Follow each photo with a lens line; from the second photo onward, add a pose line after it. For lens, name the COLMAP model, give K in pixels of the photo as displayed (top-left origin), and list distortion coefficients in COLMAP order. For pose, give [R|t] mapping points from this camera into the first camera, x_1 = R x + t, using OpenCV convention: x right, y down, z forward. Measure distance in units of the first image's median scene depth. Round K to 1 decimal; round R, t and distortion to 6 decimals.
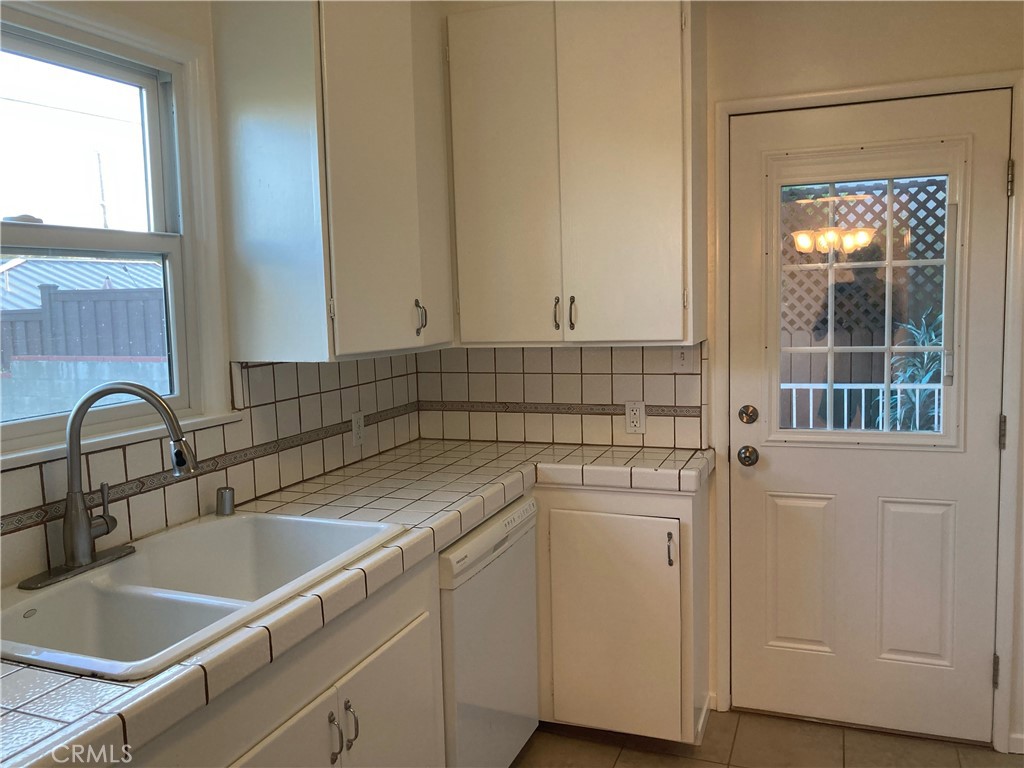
lens RADIAL K [[851.6, 0, 512.8], [0, 851.6, 386.0], [0, 0, 1]] dist [0.003489, -0.004806]
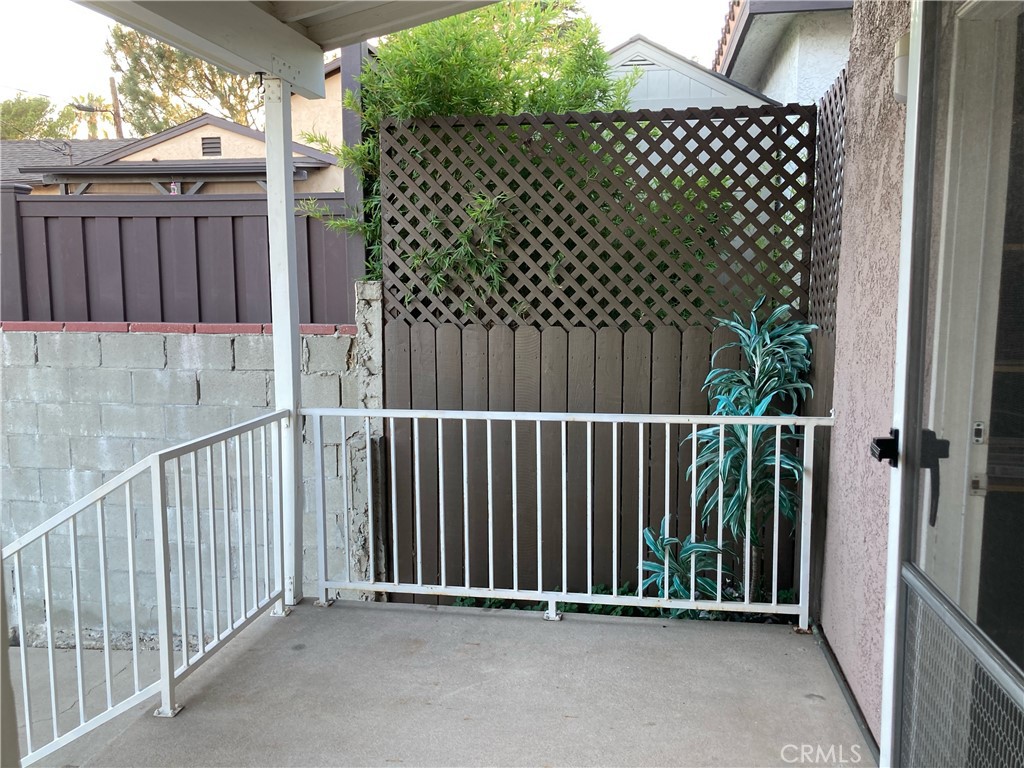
lens RADIAL K [[851.3, 0, 519.0], [0, 851.3, 381.9], [0, 0, 1]] dist [0.148971, -0.401060]
pose [[0.976640, 0.003138, 0.214861, 0.274110], [-0.005577, 0.999927, 0.010744, -0.054326], [-0.214812, -0.011691, 0.976585, 0.665353]]
